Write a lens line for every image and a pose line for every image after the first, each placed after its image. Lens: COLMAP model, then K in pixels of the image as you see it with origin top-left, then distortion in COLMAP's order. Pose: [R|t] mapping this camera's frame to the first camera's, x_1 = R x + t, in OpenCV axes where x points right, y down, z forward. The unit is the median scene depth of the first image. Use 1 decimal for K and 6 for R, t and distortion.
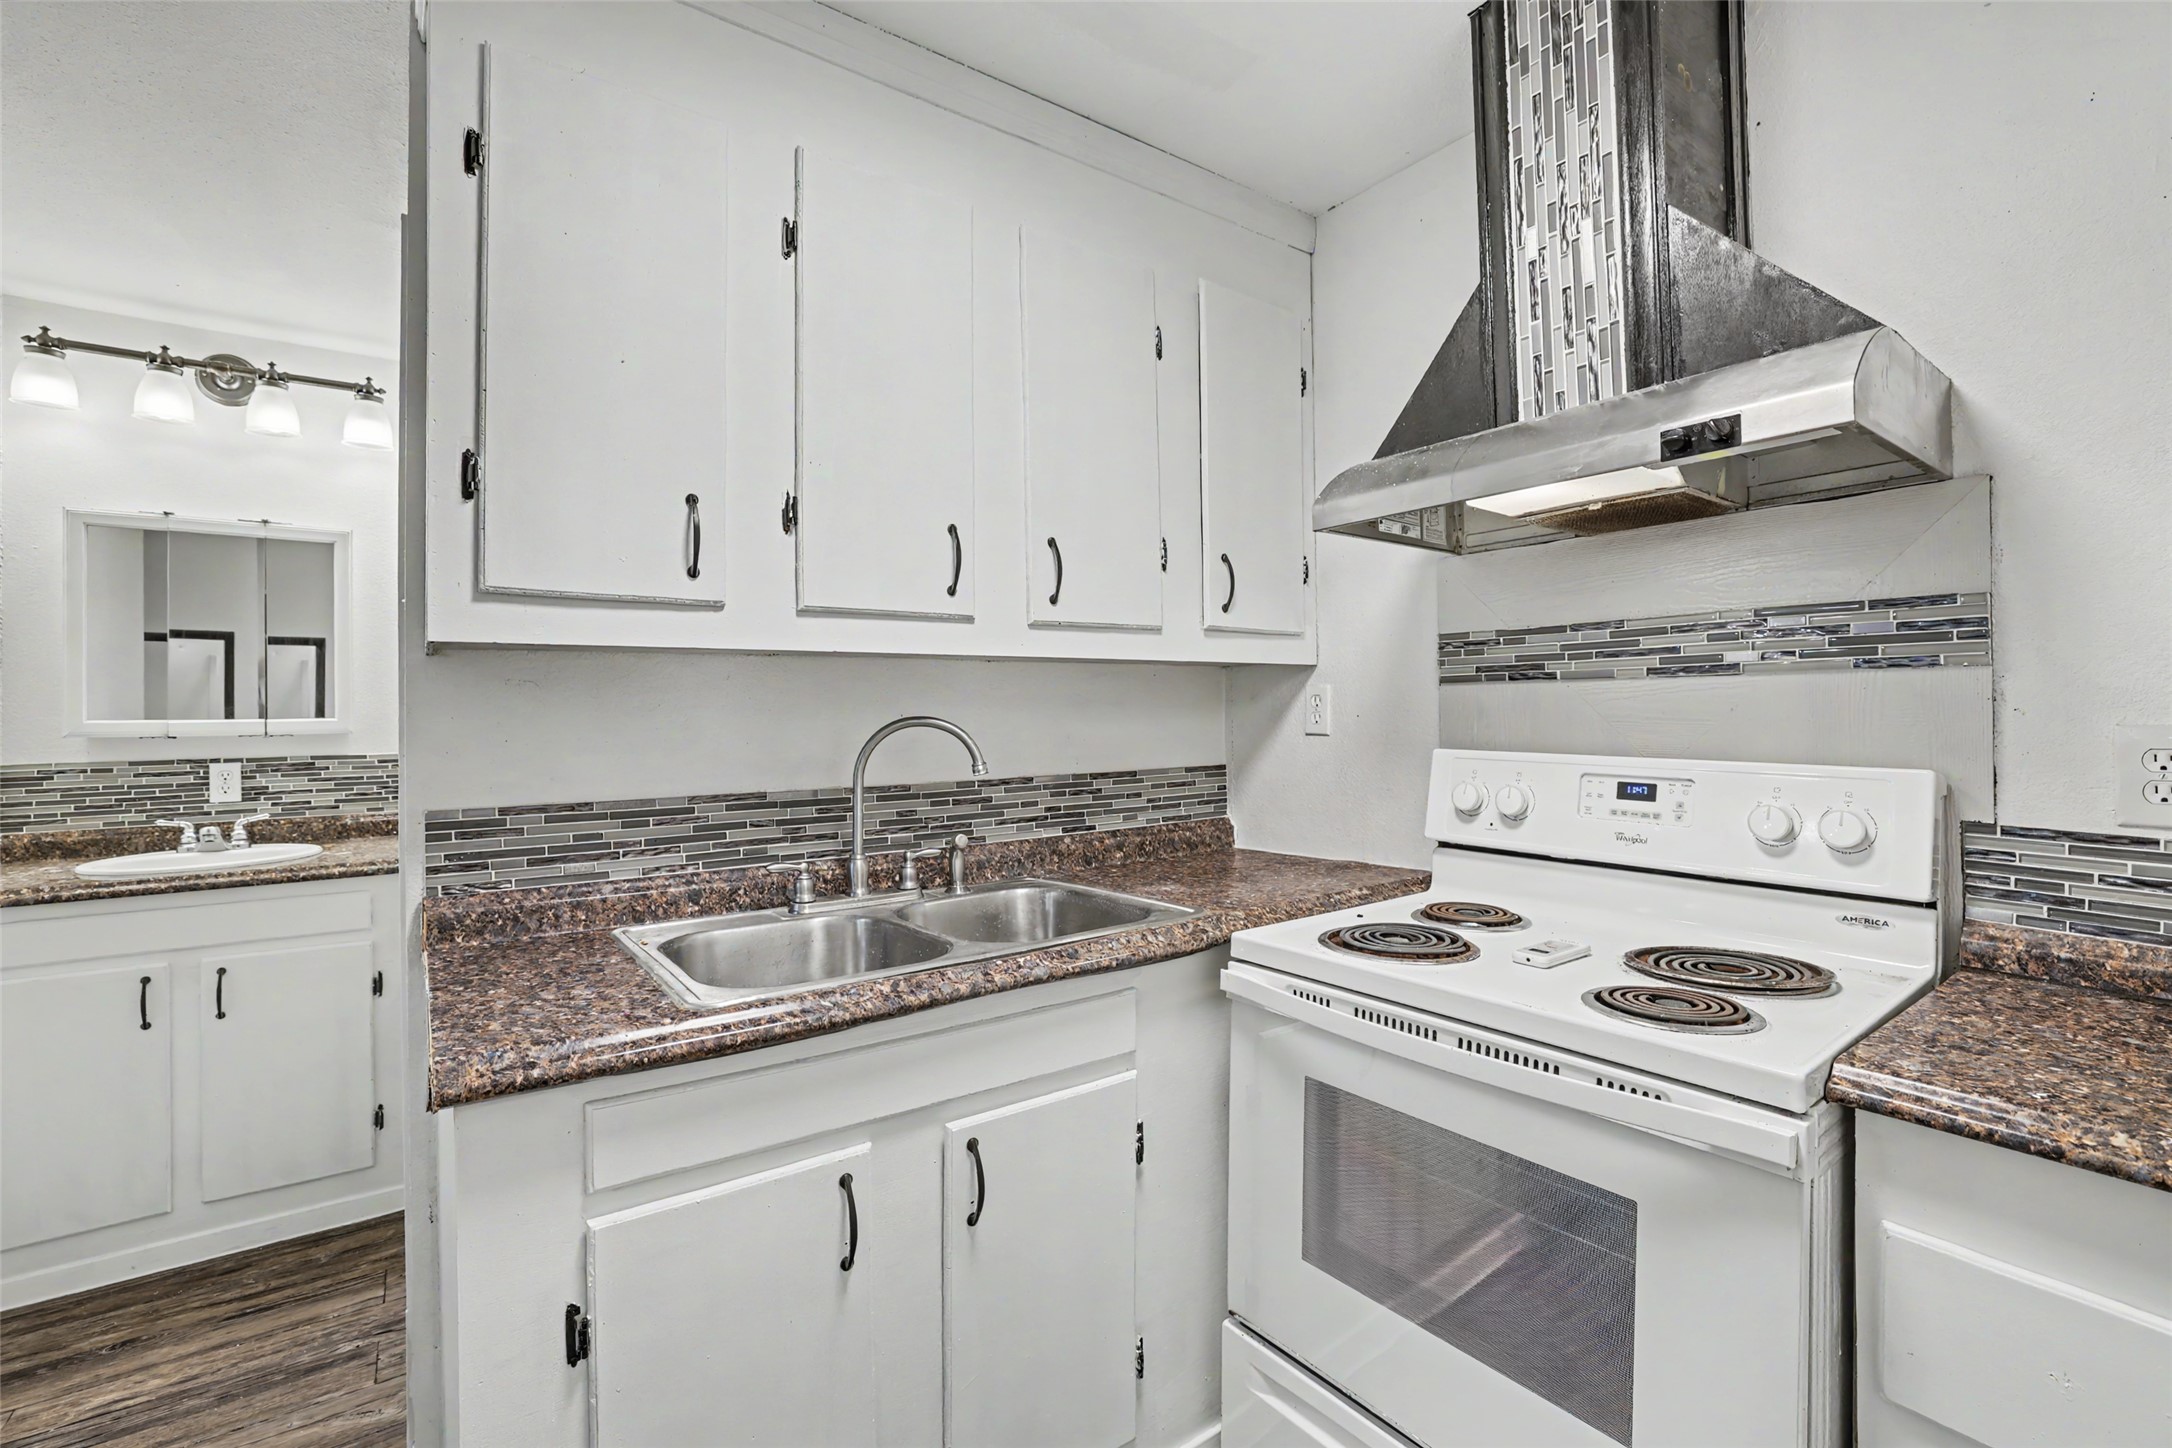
lens RADIAL K [[927.1, 0, 1093.4], [0, 927.1, 704.5], [0, 0, 1]] dist [-0.045428, 0.013509]
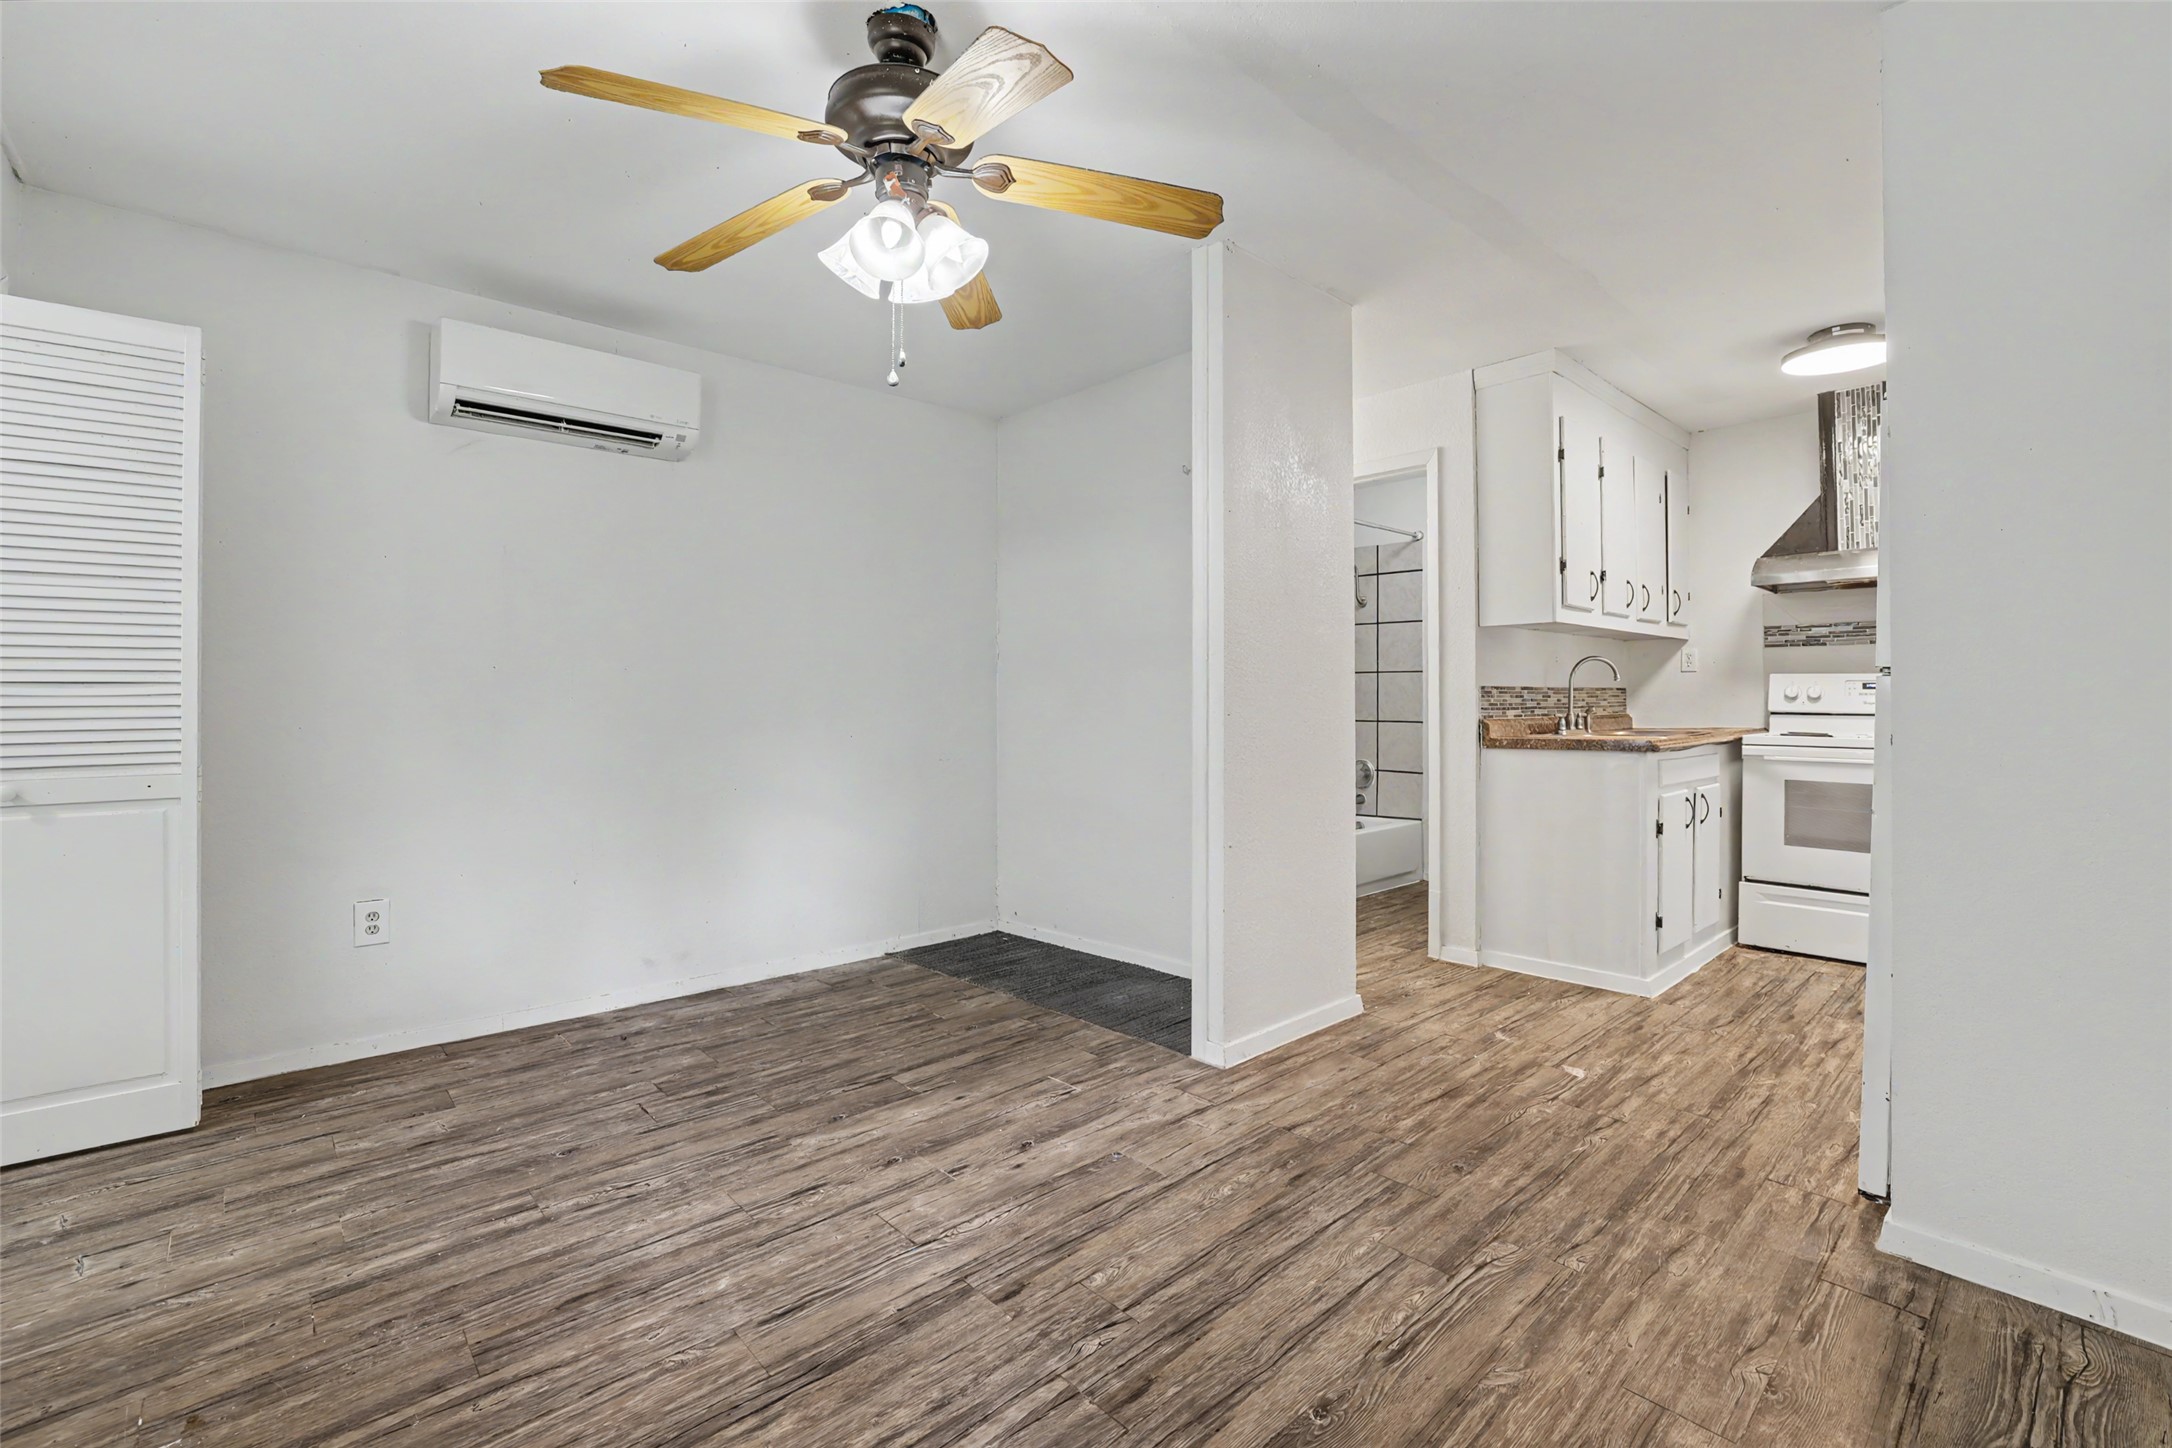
lens RADIAL K [[971.0, 0, 1075.2], [0, 971.0, 696.5], [0, 0, 1]] dist [-0.044164, 0.016665]
pose [[0.991664, 0.006583, 0.128686, -1.348162], [-0.006625, 0.999978, -0.000102, 0.091813], [-0.128683, -0.000751, 0.991685, -0.953344]]
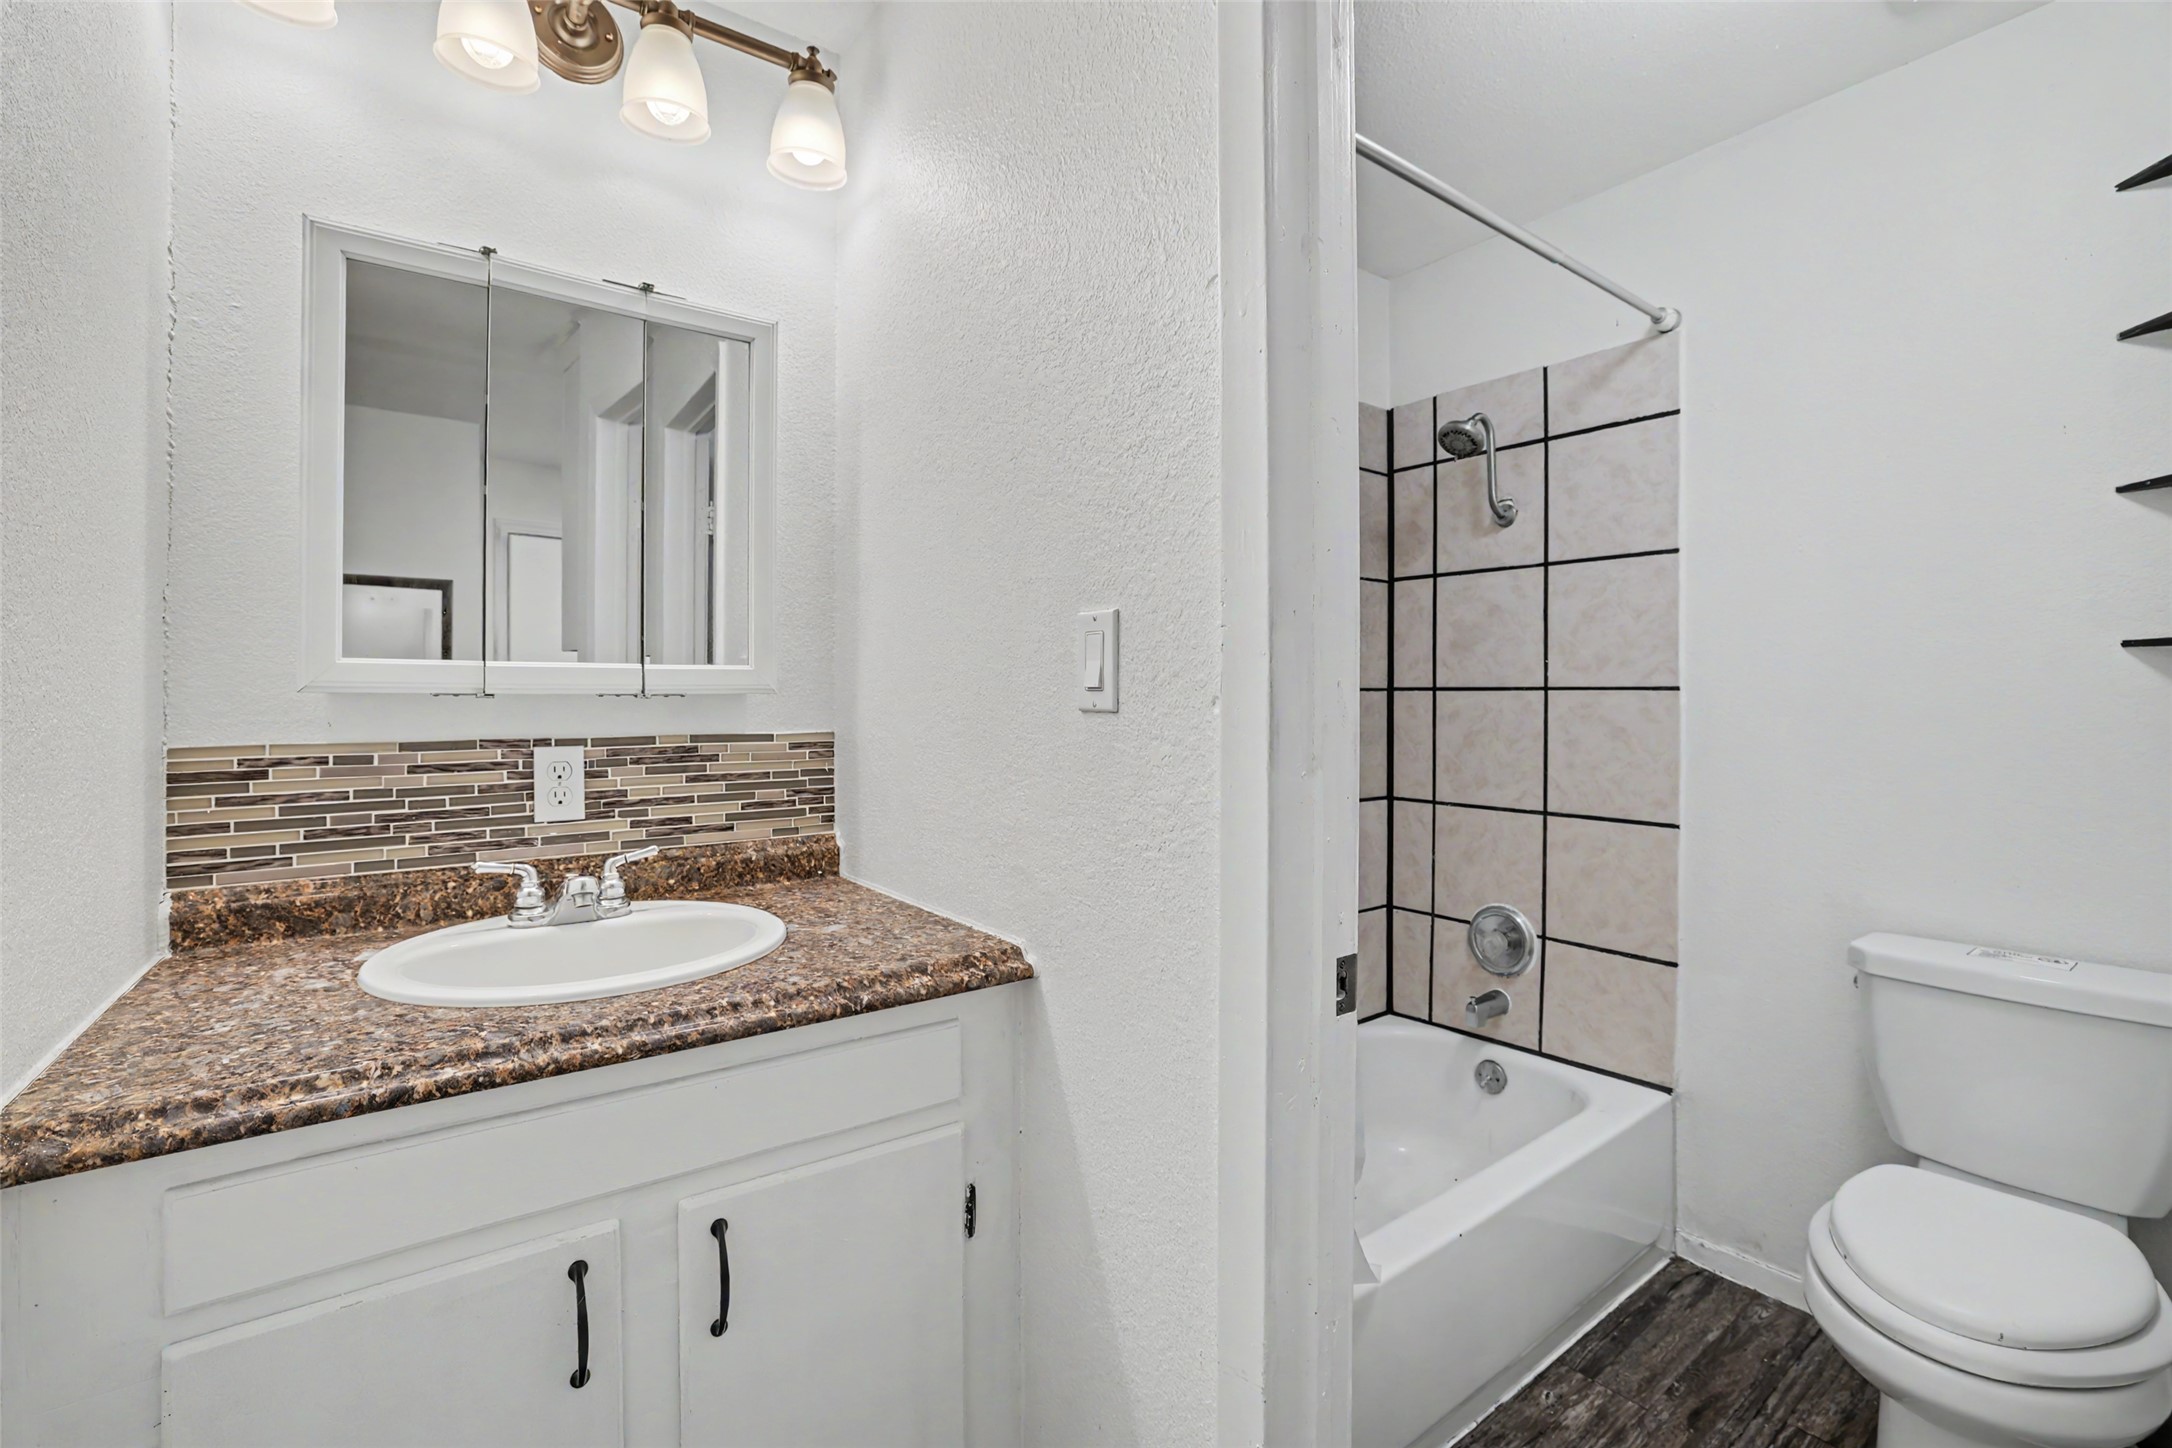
lens RADIAL K [[927.1, 0, 1093.4], [0, 927.1, 704.5], [0, 0, 1]] dist [-0.045428, 0.013509]
pose [[0.999932, 0.010299, 0.005471, -0.713725], [-0.010371, 0.999858, 0.013252, 0.032500], [-0.005334, -0.013308, 0.999897, 0.502829]]
